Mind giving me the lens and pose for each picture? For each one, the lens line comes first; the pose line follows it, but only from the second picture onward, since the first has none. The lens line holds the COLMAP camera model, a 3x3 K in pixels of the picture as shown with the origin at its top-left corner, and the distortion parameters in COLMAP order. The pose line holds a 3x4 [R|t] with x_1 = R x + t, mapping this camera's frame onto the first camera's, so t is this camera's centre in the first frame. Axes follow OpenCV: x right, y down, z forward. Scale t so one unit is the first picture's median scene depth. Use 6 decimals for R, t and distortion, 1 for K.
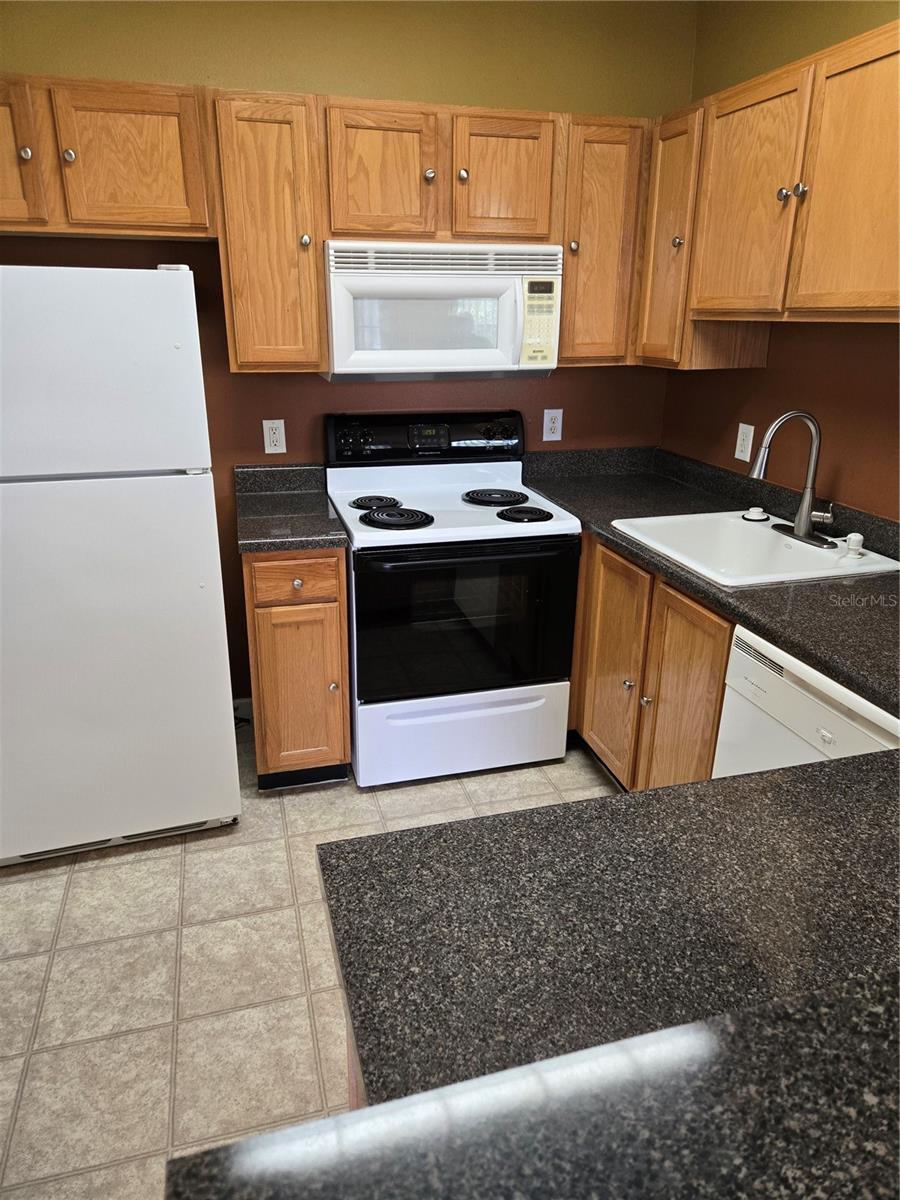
lens RADIAL K [[794.1, 0, 445.5], [0, 794.1, 584.1], [0, 0, 1]] dist [0.070899, -0.061048]
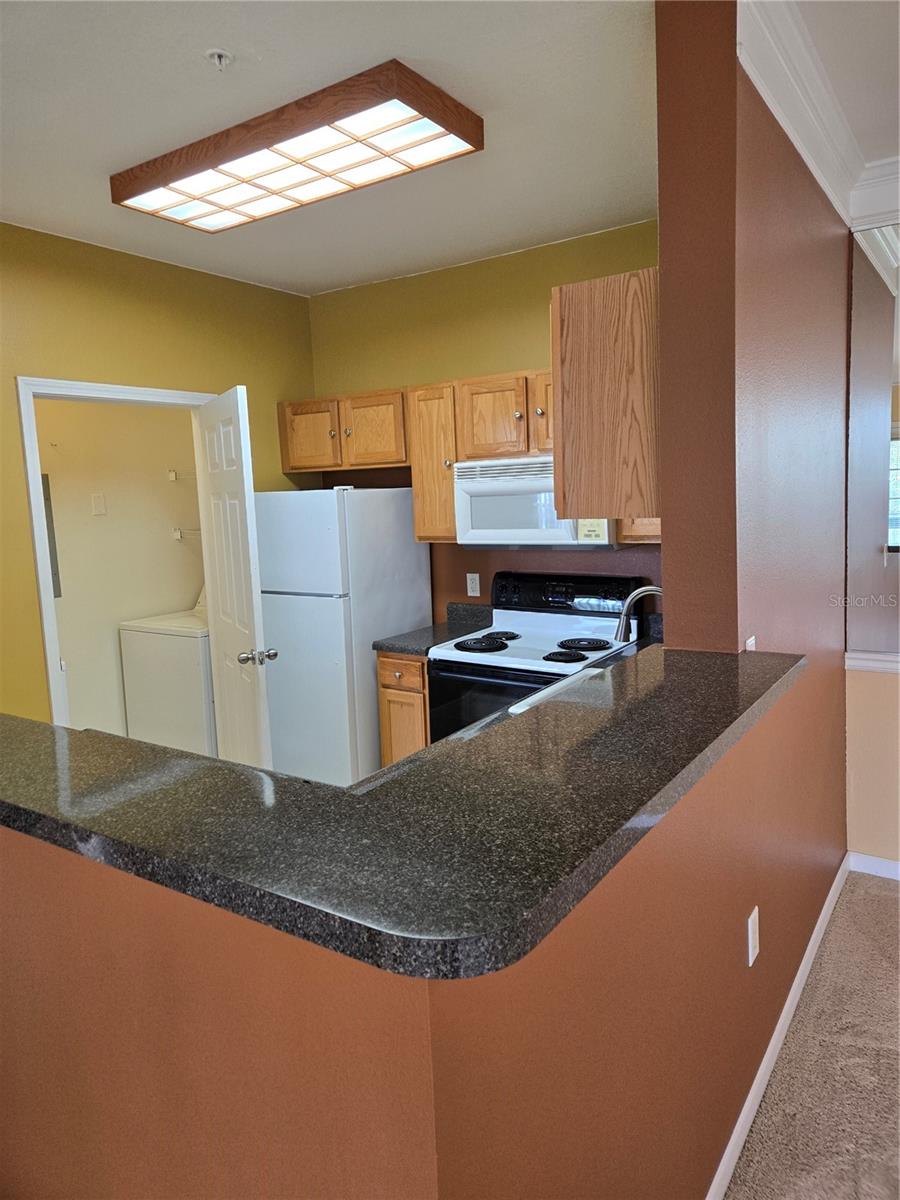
lens RADIAL K [[794.1, 0, 454.2], [0, 794.1, 580.6], [0, 0, 1]] dist [0.070899, -0.061048]
pose [[0.642877, 0.059525, -0.763653, 1.041111], [-0.212913, 0.971573, -0.103508, -0.042294], [0.735783, 0.229134, 0.637276, 0.060690]]
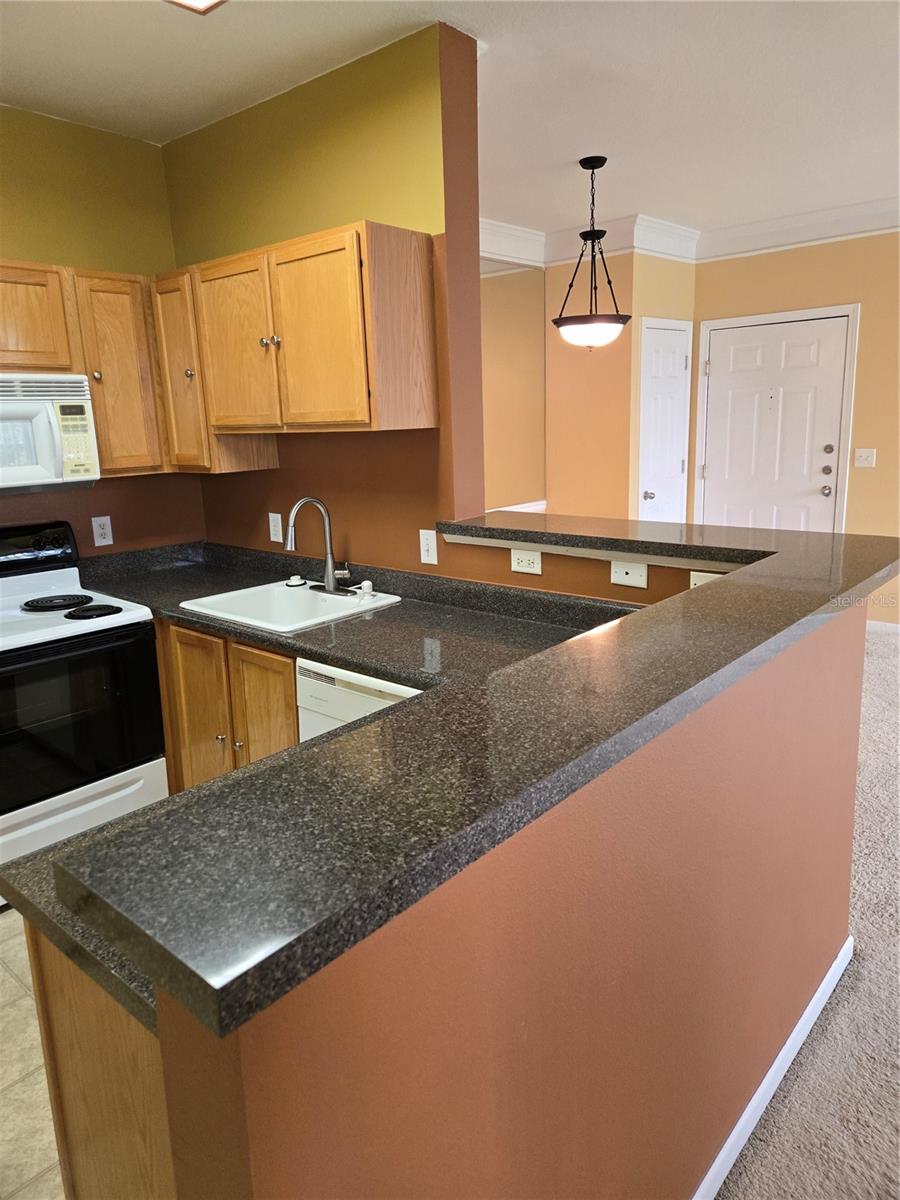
lens RADIAL K [[794.1, 0, 452.7], [0, 794.1, 577.9], [0, 0, 1]] dist [0.070899, -0.061048]
pose [[0.835925, -0.139542, 0.530808, -0.070858], [0.212274, 0.974074, -0.078222, 0.060896], [-0.506131, 0.178065, 0.843875, -0.183427]]
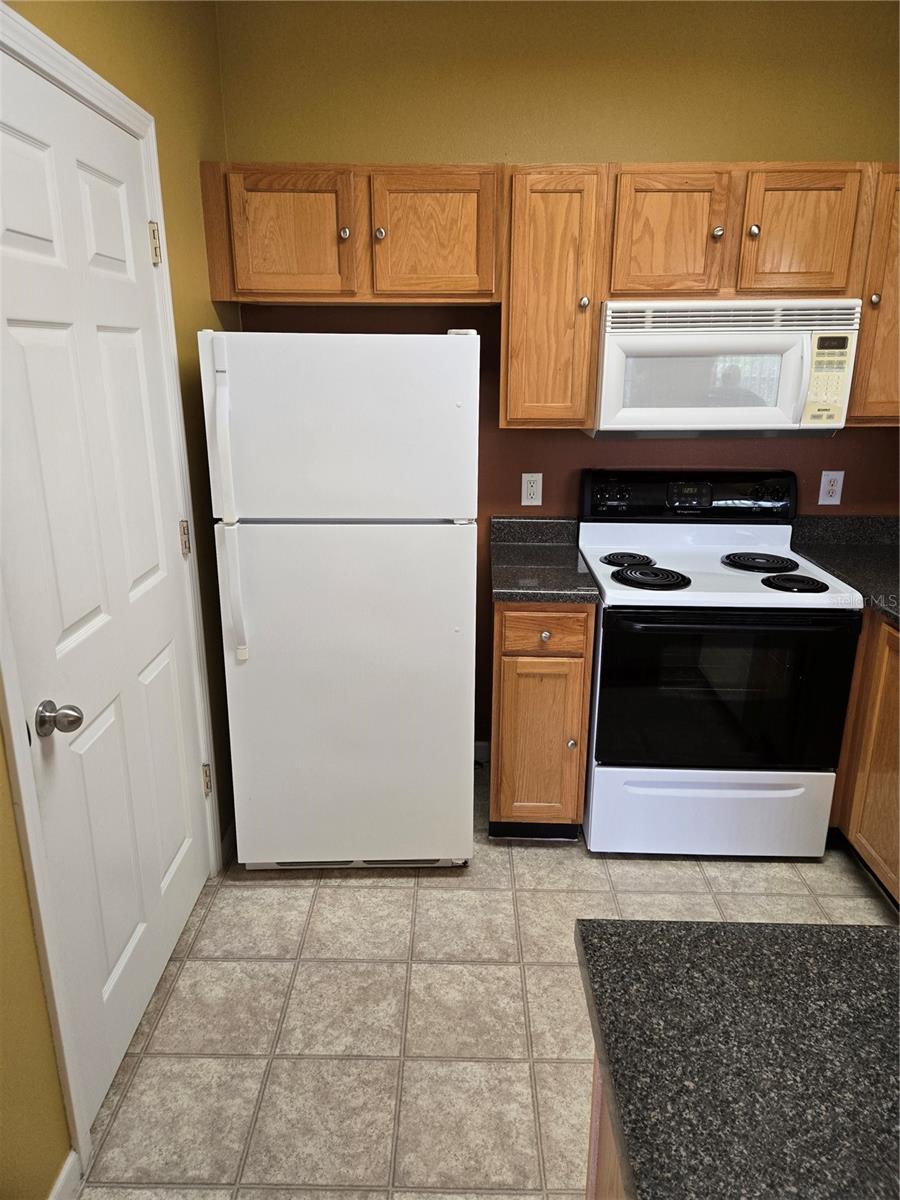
lens RADIAL K [[794.1, 0, 451.6], [0, 794.1, 587.2], [0, 0, 1]] dist [0.070899, -0.061048]
pose [[0.959127, 0.076112, -0.272549, -0.030439], [-0.091274, 0.994881, -0.043370, -0.007448], [0.267853, 0.066474, 0.961164, -0.000528]]
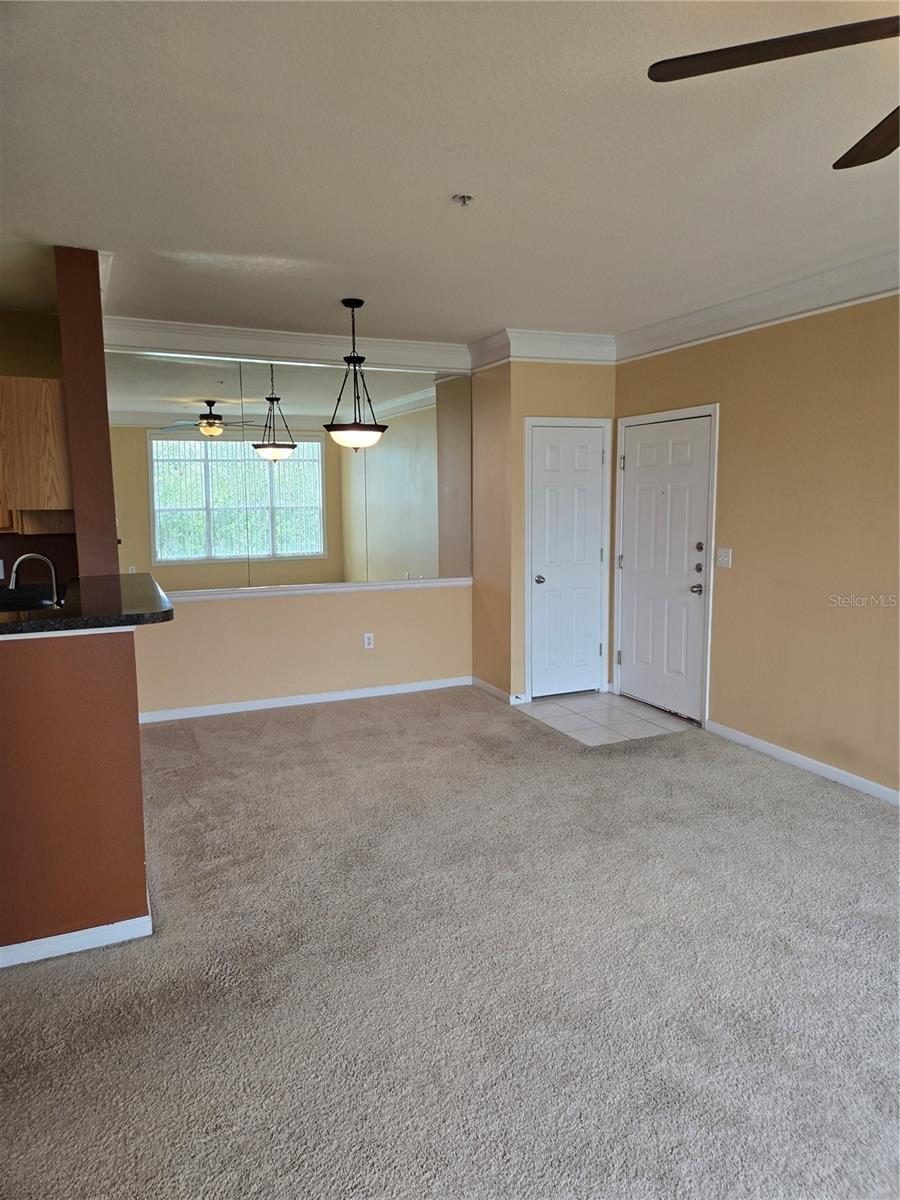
lens RADIAL K [[794.1, 0, 454.6], [0, 794.1, 598.2], [0, 0, 1]] dist [0.070899, -0.061048]
pose [[0.988416, -0.025691, 0.149579, 1.052679], [0.055629, 0.978303, -0.199573, 0.300240], [-0.141206, 0.205582, 0.968399, -0.896292]]
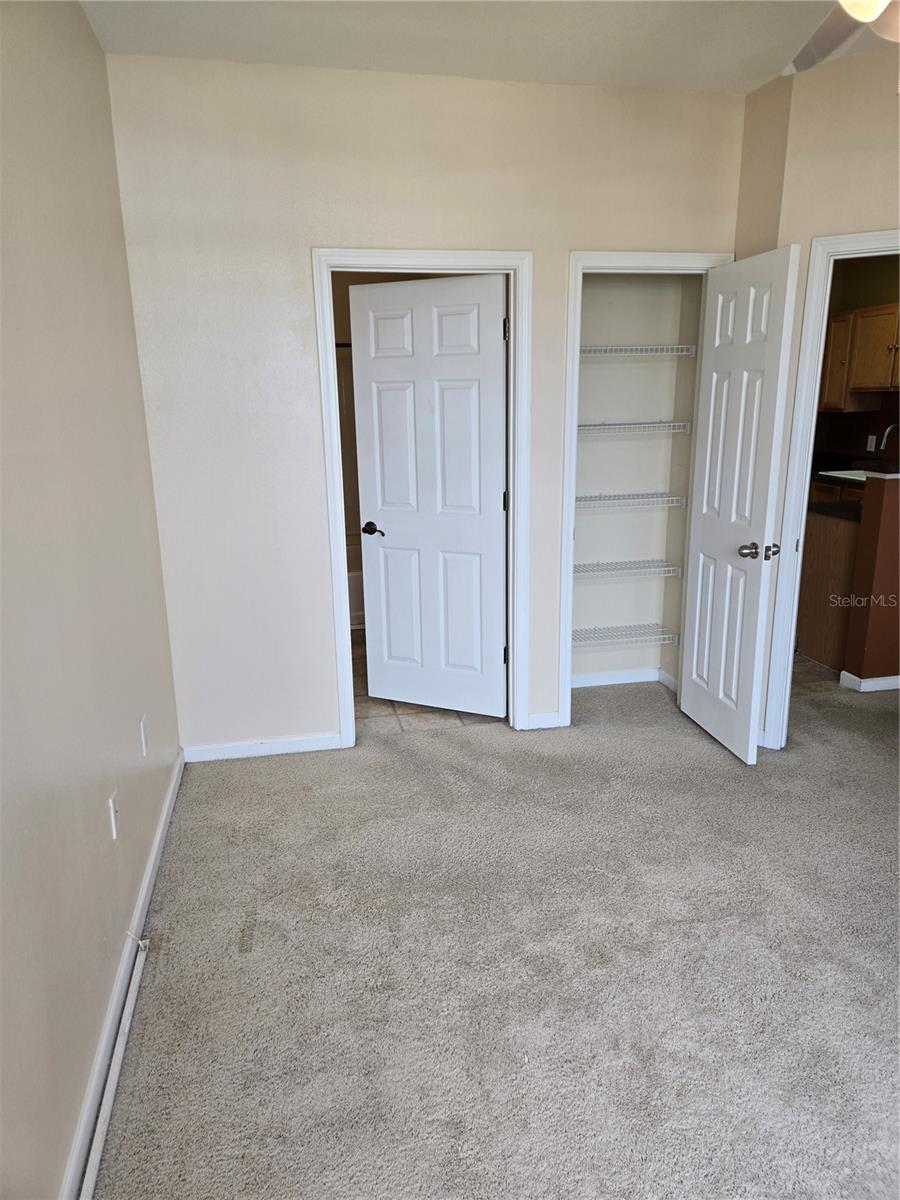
lens RADIAL K [[794.1, 0, 449.8], [0, 794.1, 599.7], [0, 0, 1]] dist [0.070899, -0.061048]
pose [[0.997293, -0.006607, -0.073229, -0.793275], [0.000614, 0.996668, -0.081566, 0.545179], [0.073524, 0.081300, 0.993974, -1.608961]]
